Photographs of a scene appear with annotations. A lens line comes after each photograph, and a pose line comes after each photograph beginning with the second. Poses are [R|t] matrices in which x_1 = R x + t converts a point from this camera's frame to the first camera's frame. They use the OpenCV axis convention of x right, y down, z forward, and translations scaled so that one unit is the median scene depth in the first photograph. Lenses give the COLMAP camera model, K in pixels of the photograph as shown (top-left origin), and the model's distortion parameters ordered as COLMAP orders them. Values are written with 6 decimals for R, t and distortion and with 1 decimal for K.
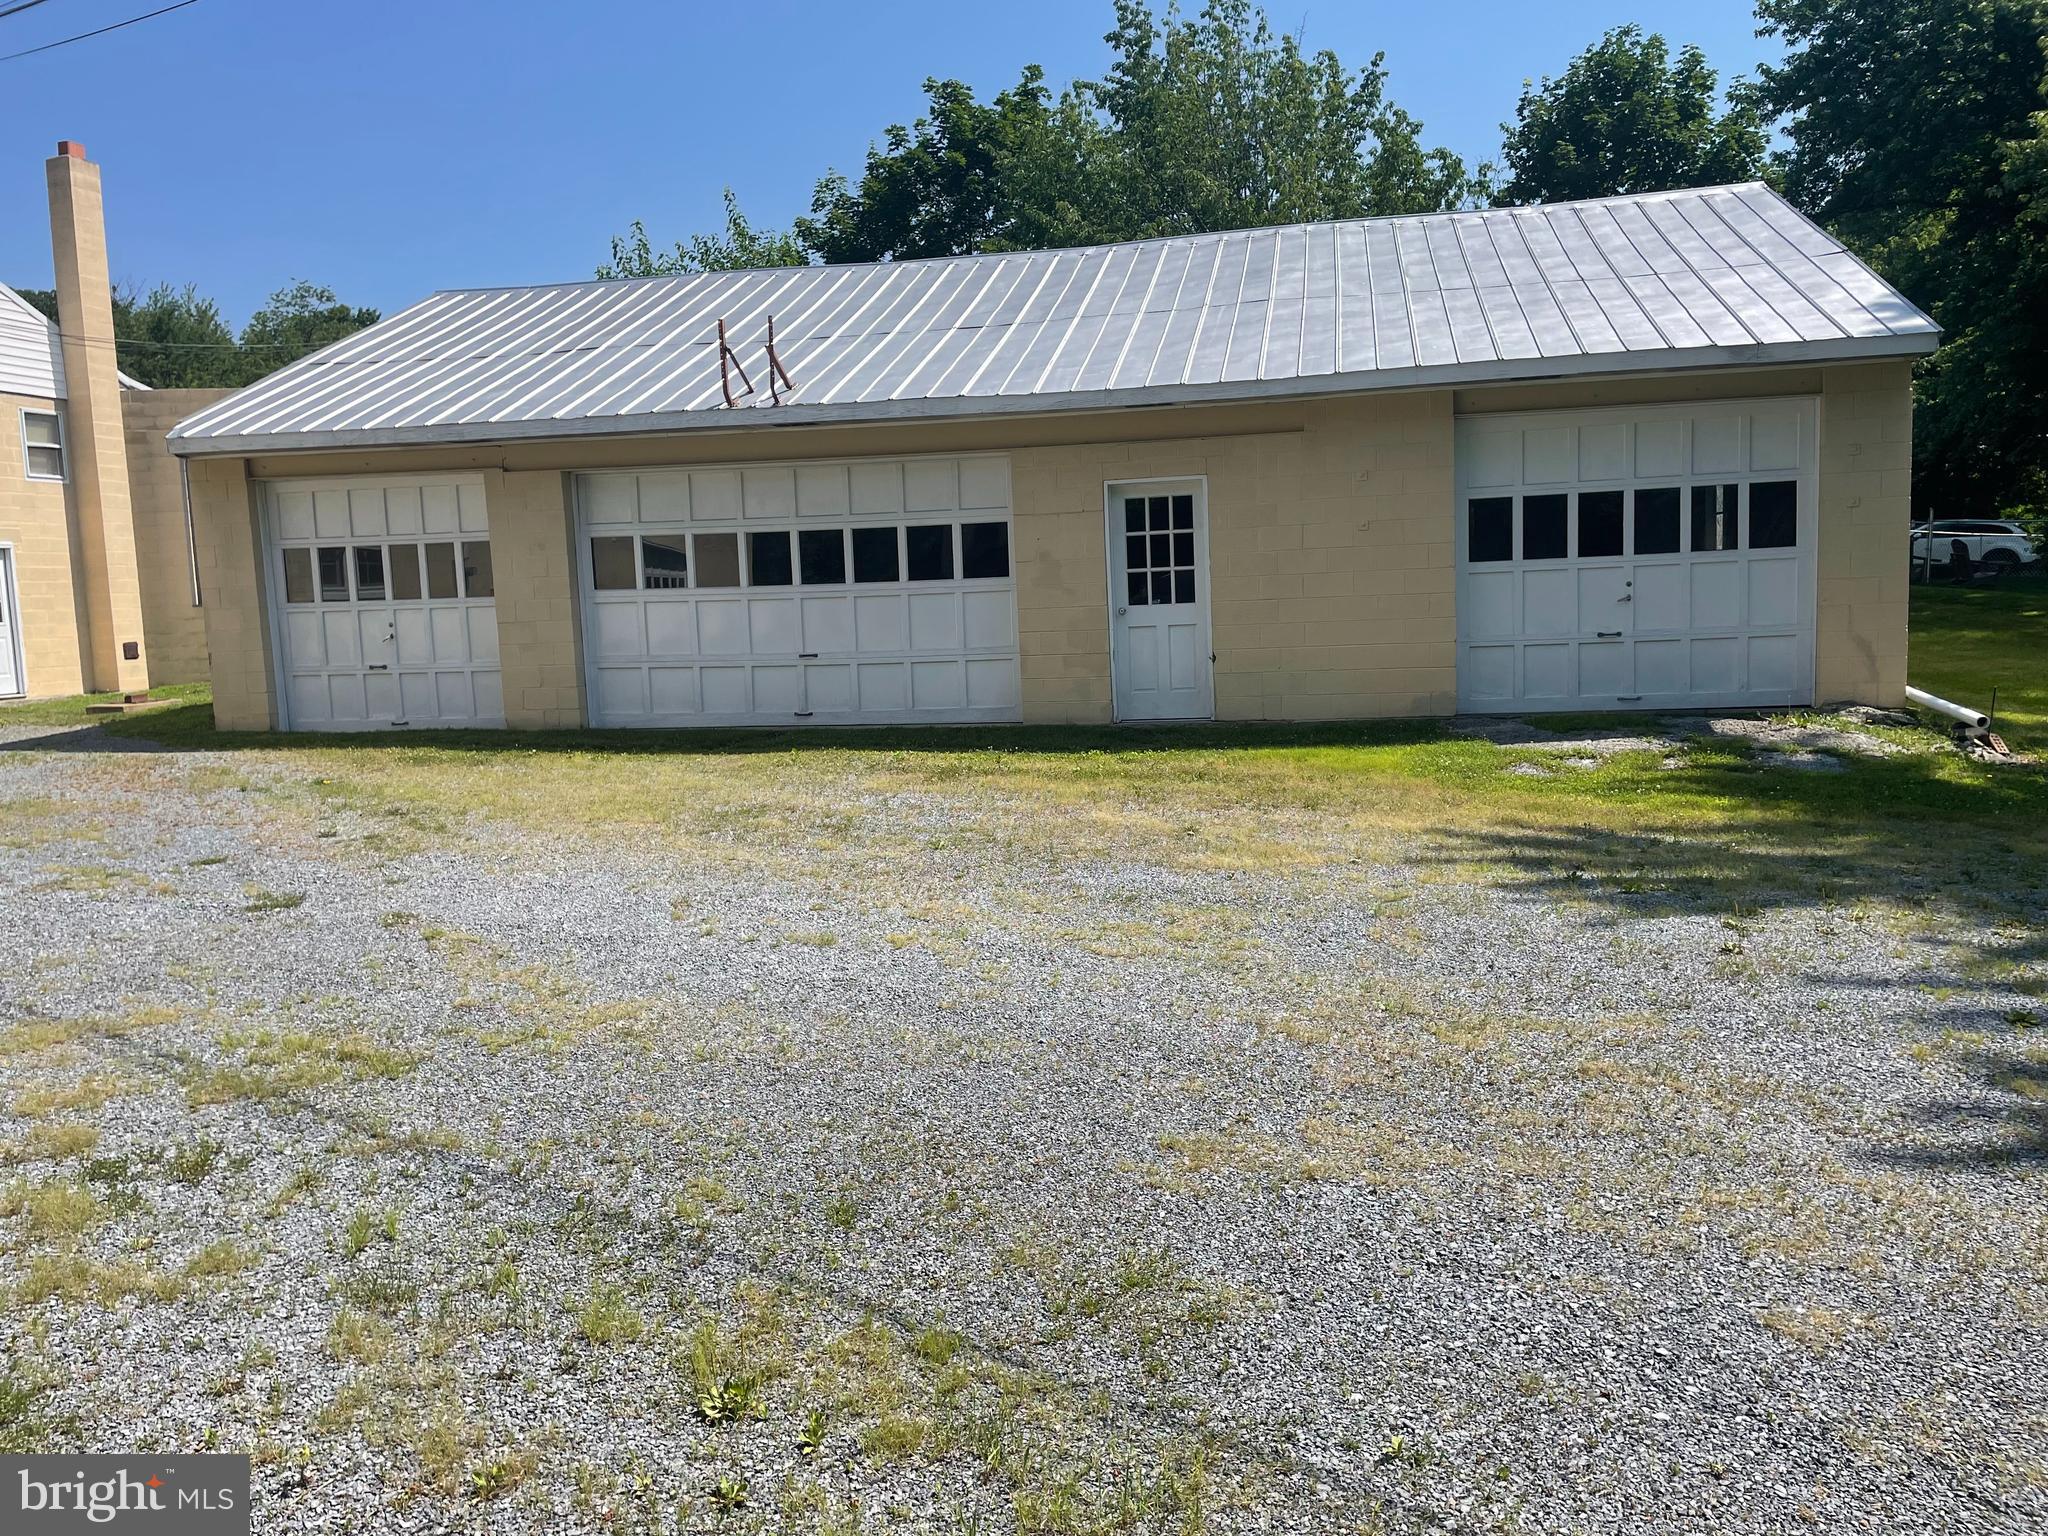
lens RADIAL K [[1521.5, 0, 1029.6], [0, 1521.5, 760.2], [0, 0, 1]] dist [0.070386, -0.106159]
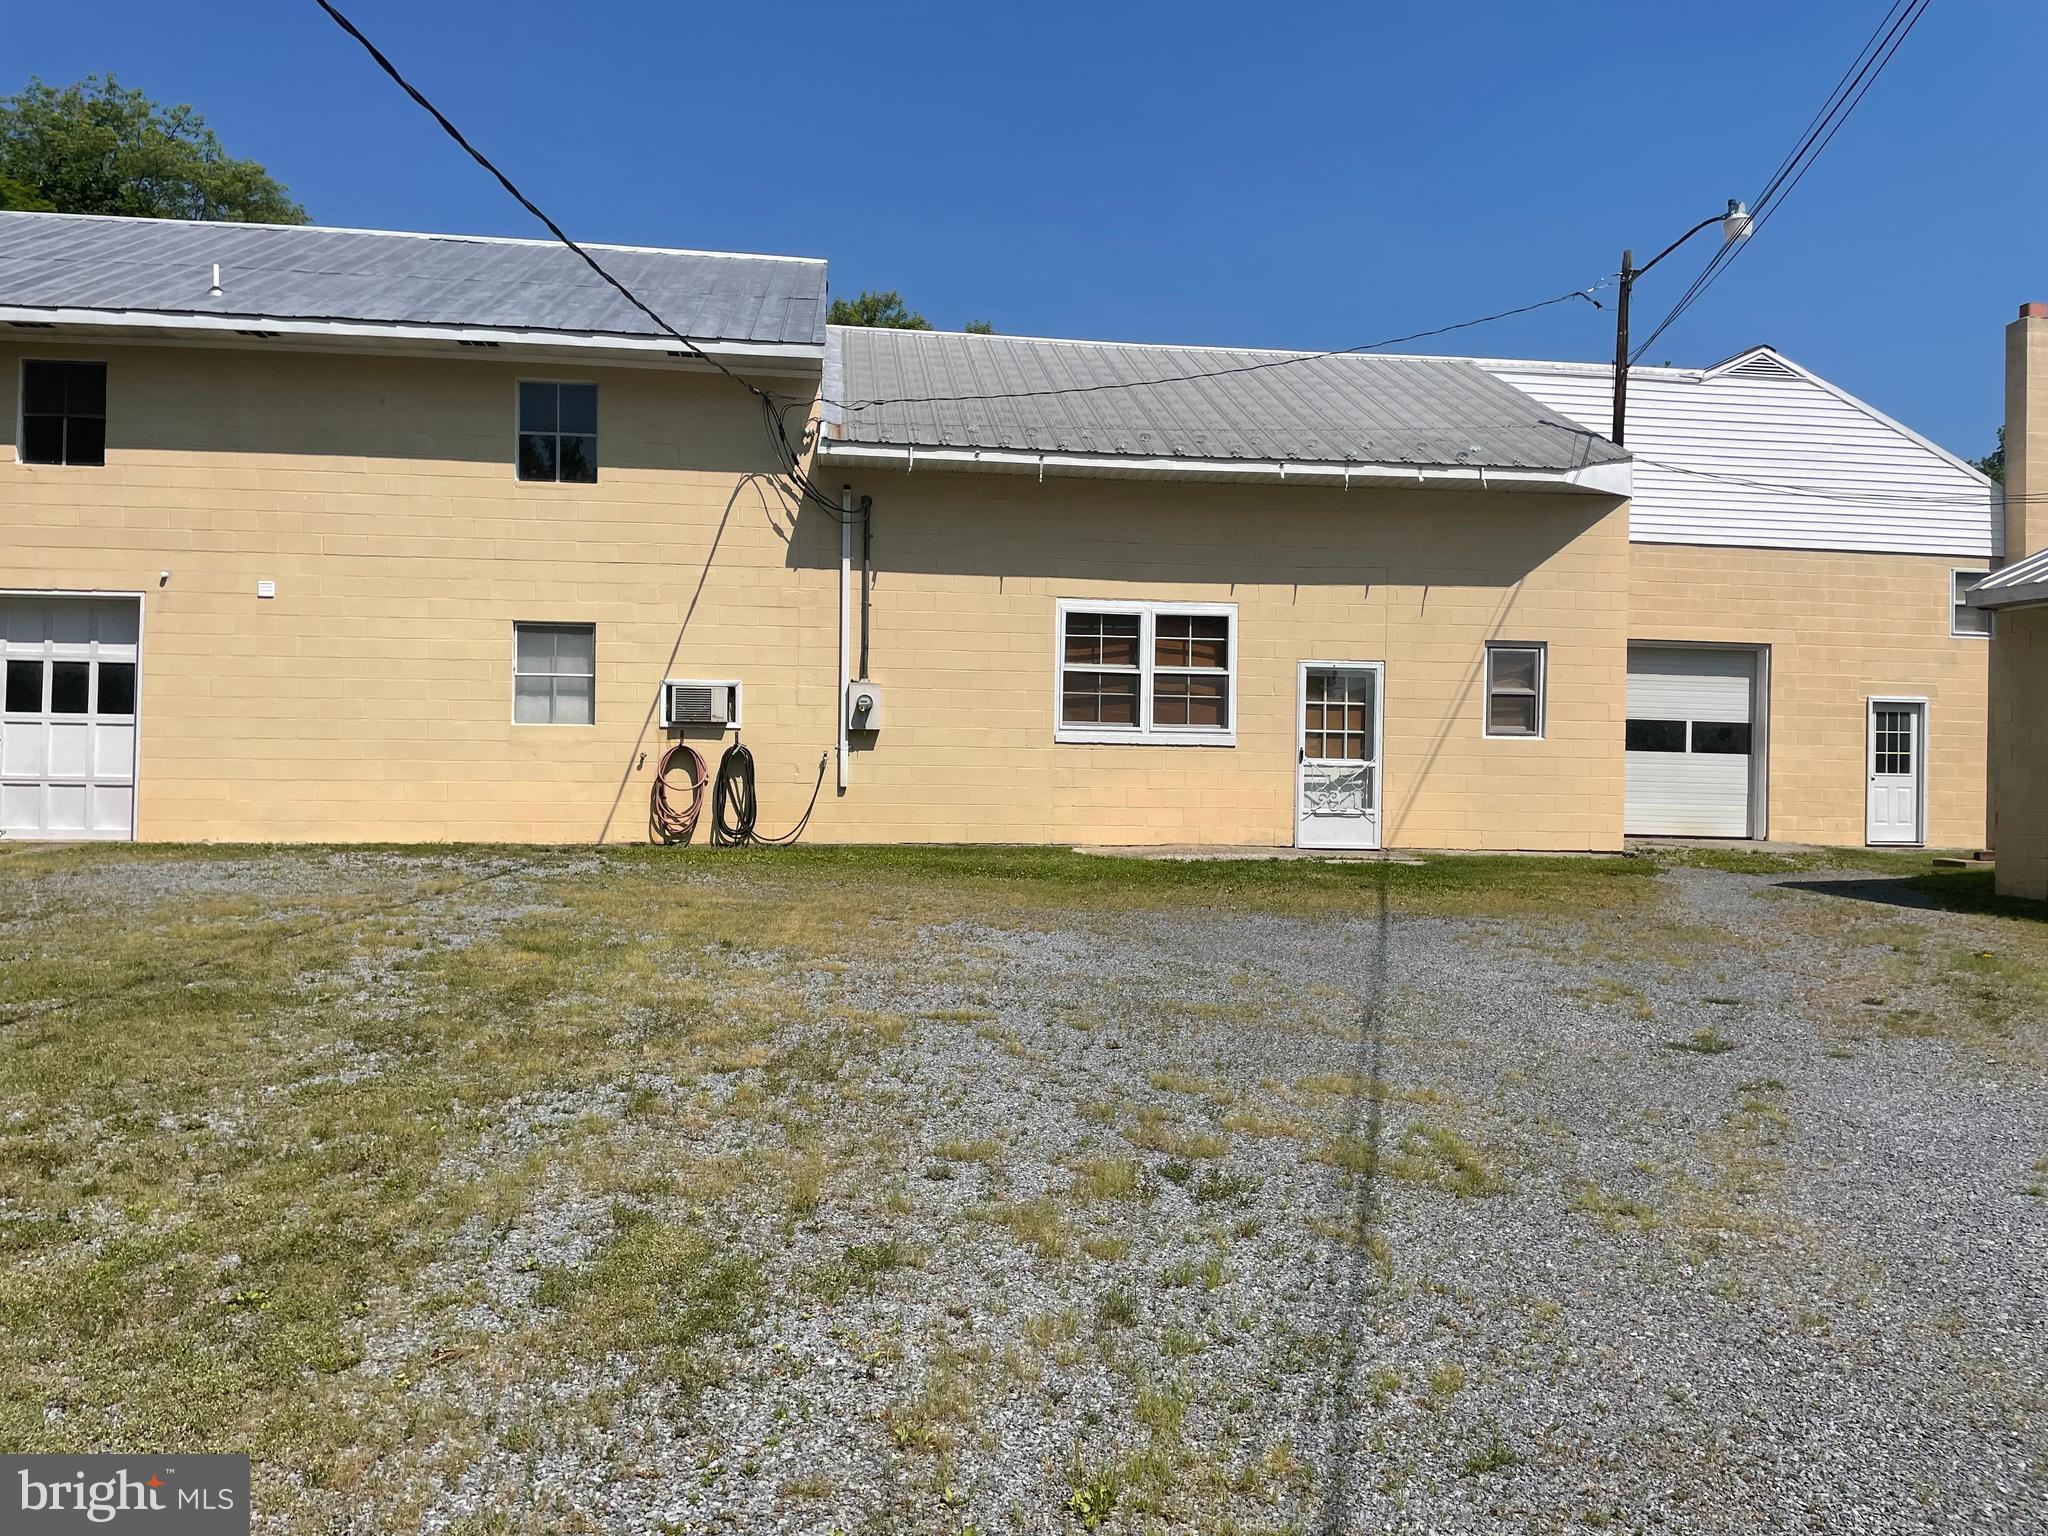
lens RADIAL K [[1521.5, 0, 1029.6], [0, 1521.5, 760.2], [0, 0, 1]] dist [0.070386, -0.106159]
pose [[0.336331, 0.037652, -0.940991, 0.112506], [-0.133515, 0.991014, -0.008068, -0.009820], [0.932231, 0.128350, 0.338336, 0.083445]]
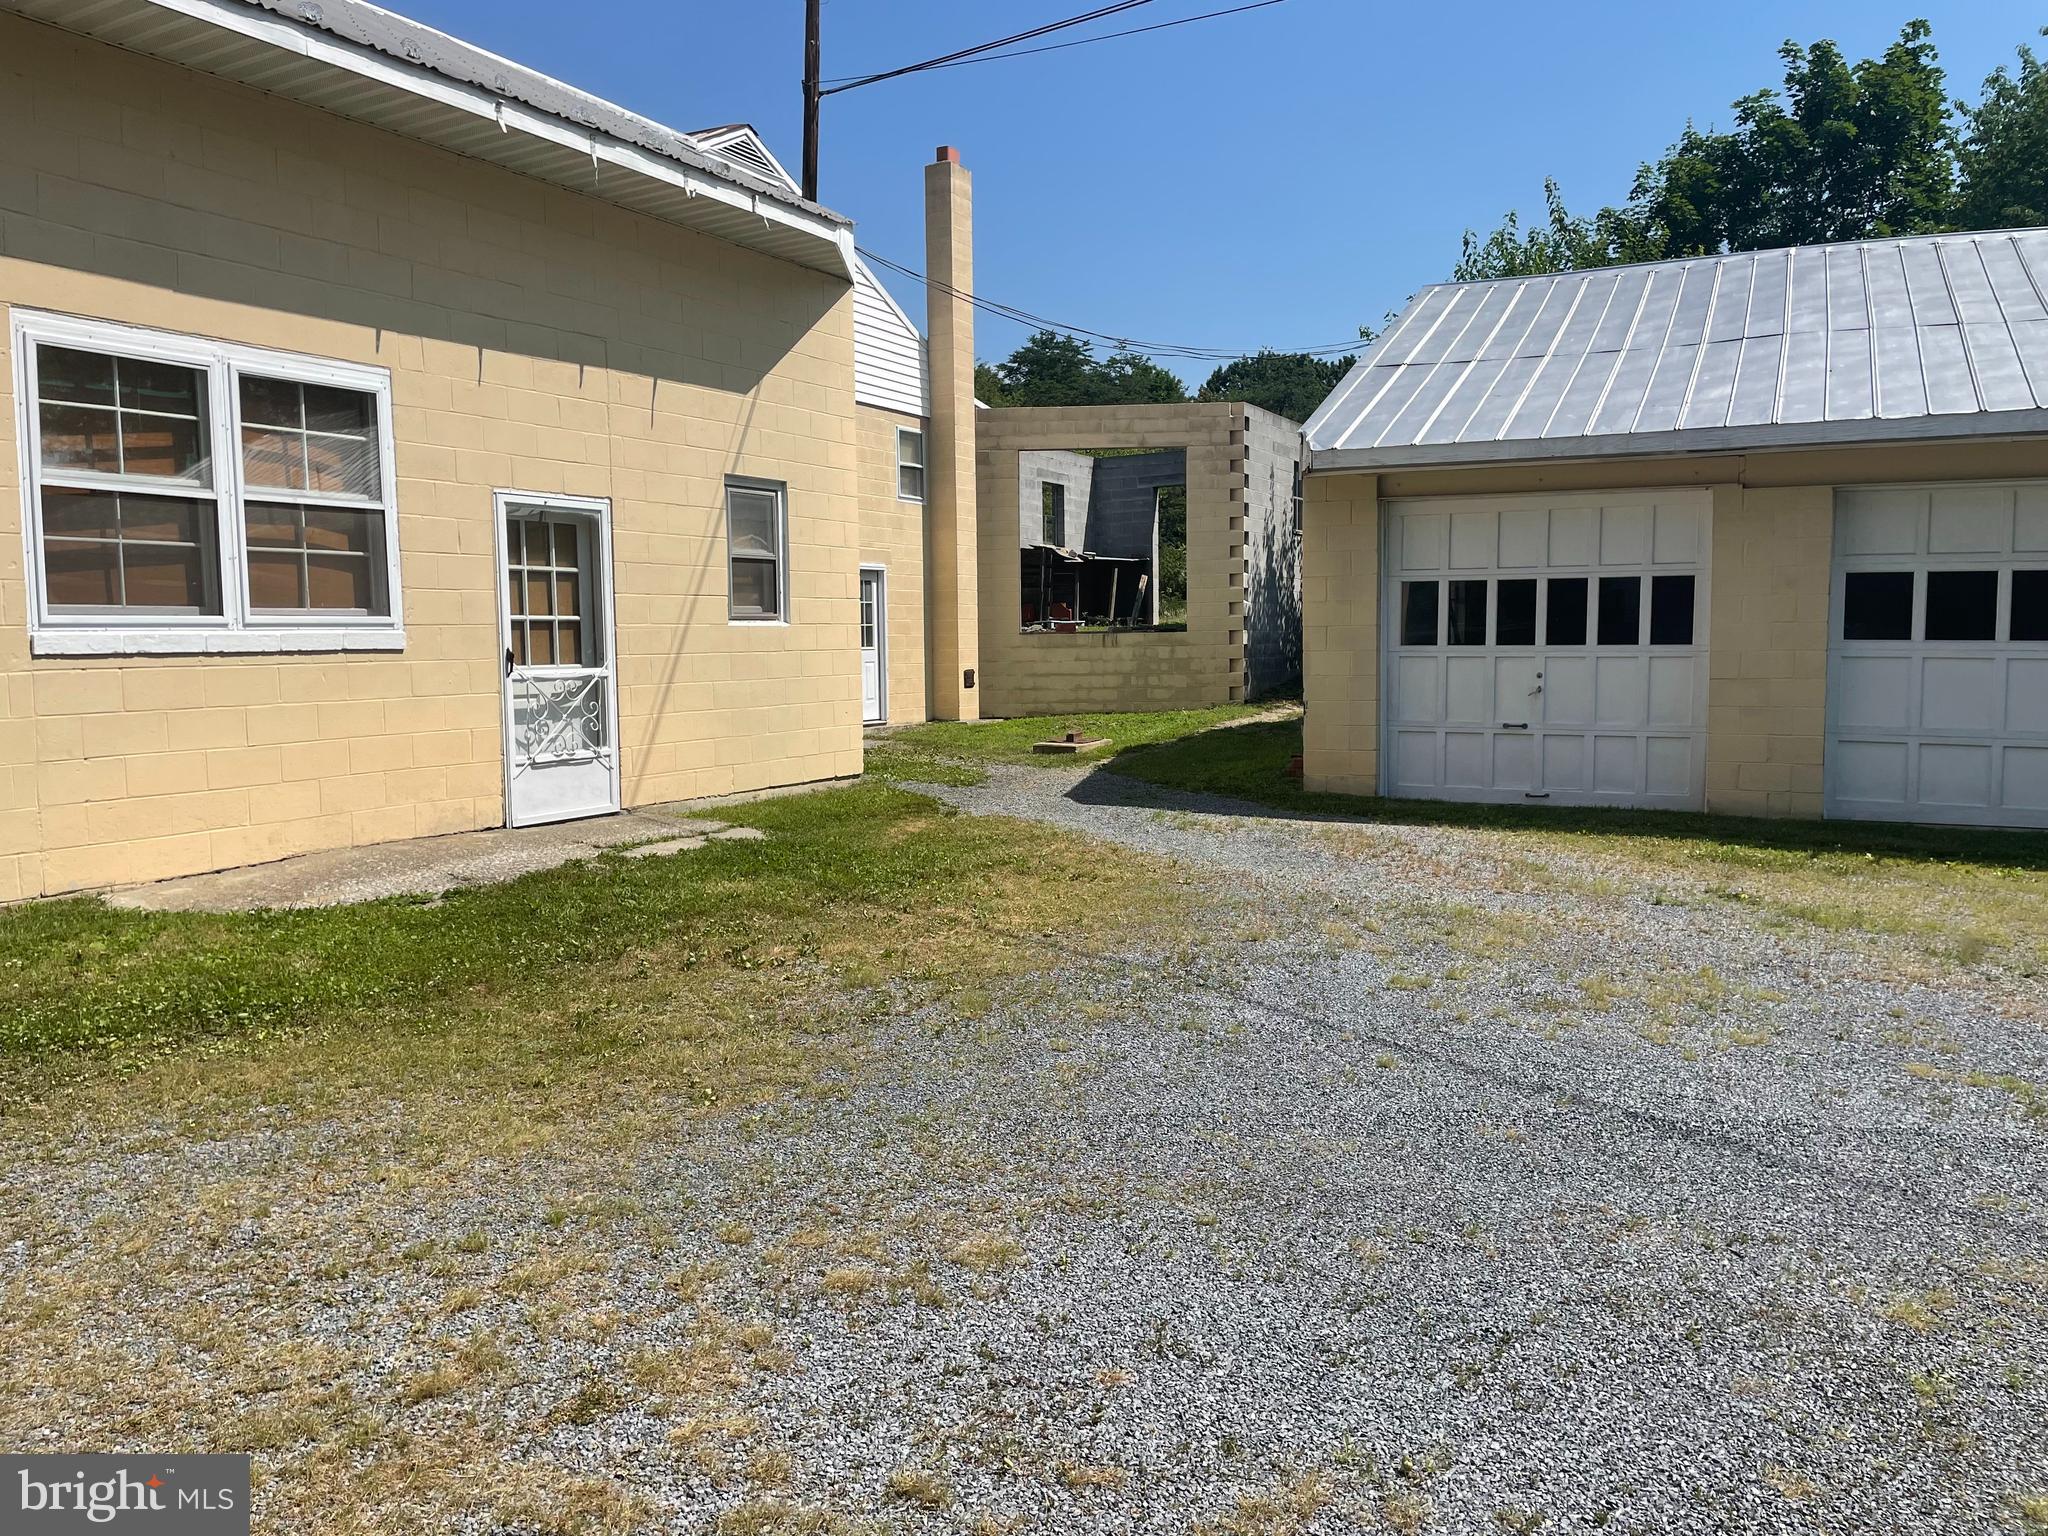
lens RADIAL K [[1521.5, 0, 1029.6], [0, 1521.5, 760.2], [0, 0, 1]] dist [0.070386, -0.106159]
pose [[0.964480, 0.050662, -0.259252, -0.310515], [-0.055331, 0.998410, -0.010740, -0.012788], [0.258295, 0.024704, 0.965750, 0.094228]]
